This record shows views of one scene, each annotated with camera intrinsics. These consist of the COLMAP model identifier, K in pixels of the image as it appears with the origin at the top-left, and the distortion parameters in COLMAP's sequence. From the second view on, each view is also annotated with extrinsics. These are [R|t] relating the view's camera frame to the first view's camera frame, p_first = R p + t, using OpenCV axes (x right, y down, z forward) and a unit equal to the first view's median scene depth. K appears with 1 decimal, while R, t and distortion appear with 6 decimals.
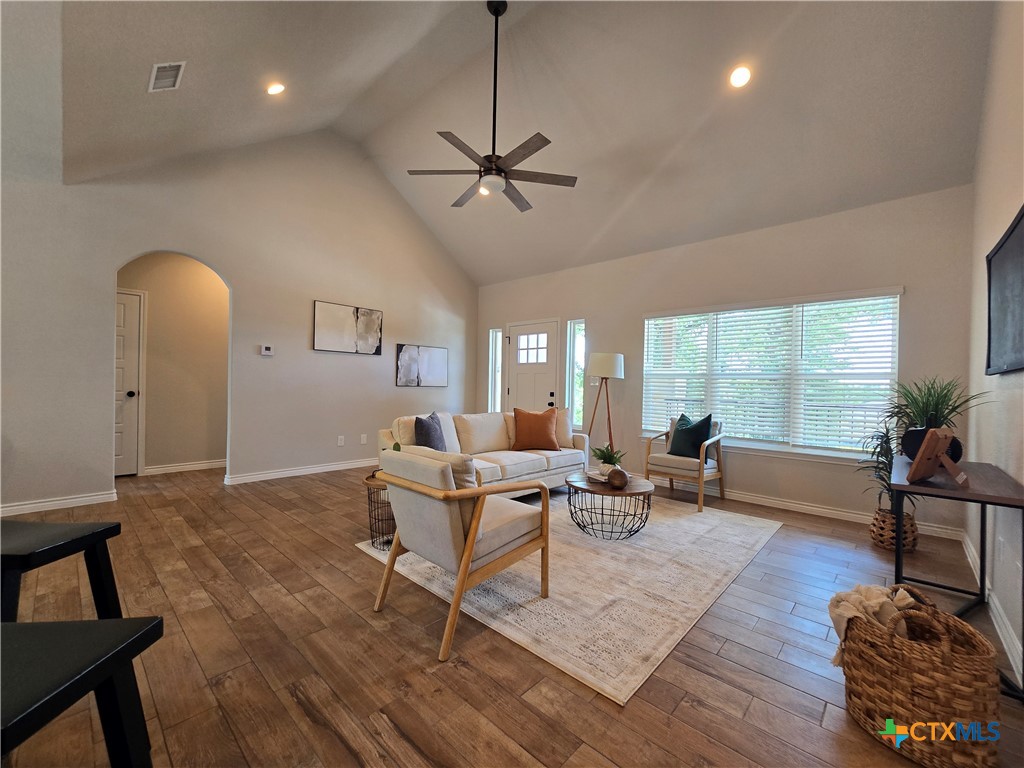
lens RADIAL K [[418.9, 0, 507.5], [0, 418.9, 388.7], [0, 0, 1]] dist [-0.004348, 0.001135]
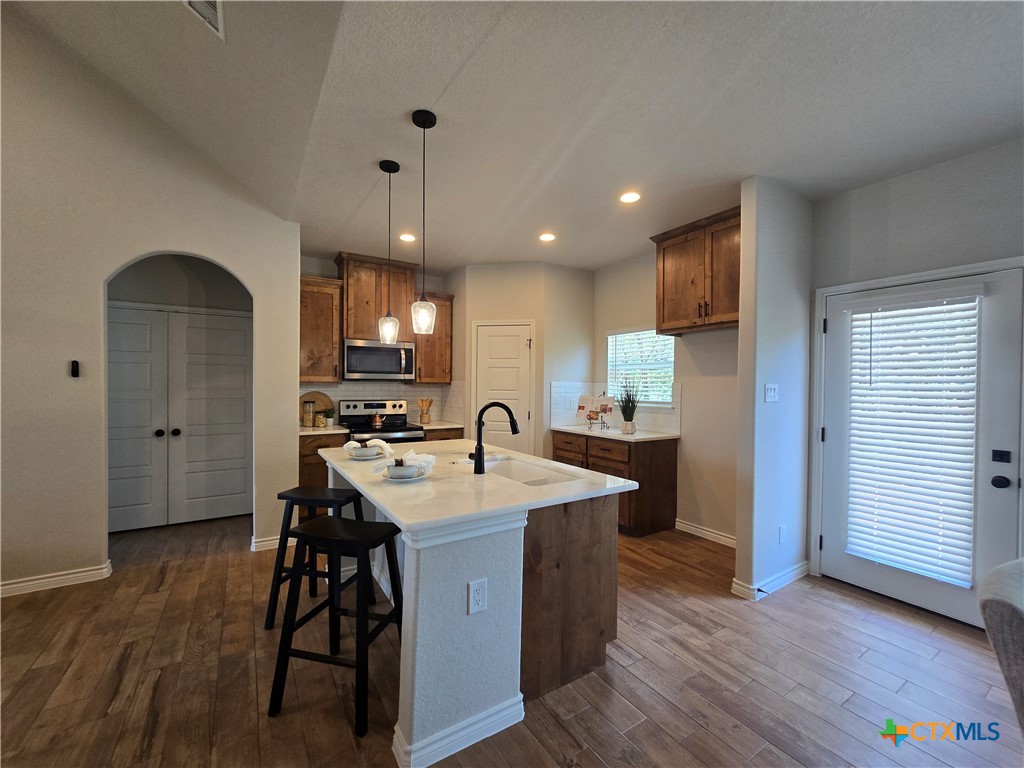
lens RADIAL K [[418.9, 0, 508.5], [0, 418.9, 386.6], [0, 0, 1]] dist [-0.004348, 0.001135]
pose [[-0.967087, -0.031648, 0.252472, -0.688711], [-0.027228, 0.999409, 0.020981, -0.093660], [-0.252987, 0.013416, -0.967377, 0.753839]]
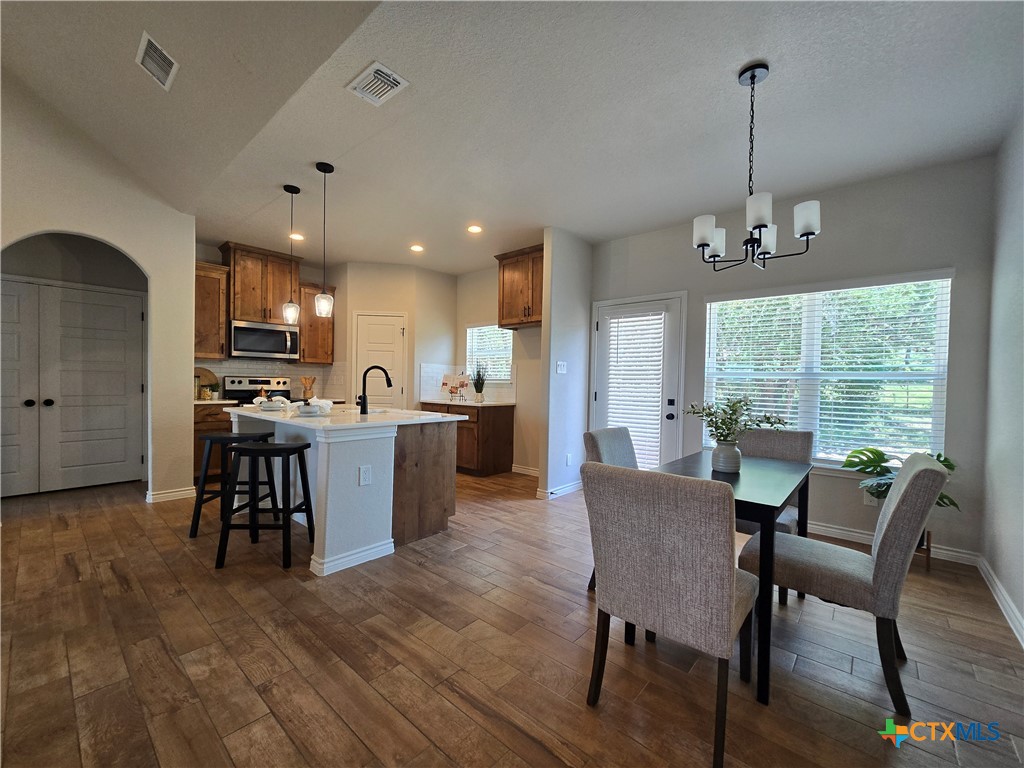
lens RADIAL K [[418.9, 0, 508.4], [0, 418.9, 389.8], [0, 0, 1]] dist [-0.004348, 0.001135]
pose [[-0.998692, -0.039387, -0.032604, -0.777334], [-0.040296, 0.998804, 0.027708, -0.041063], [0.031473, 0.028986, -0.999084, 1.088886]]
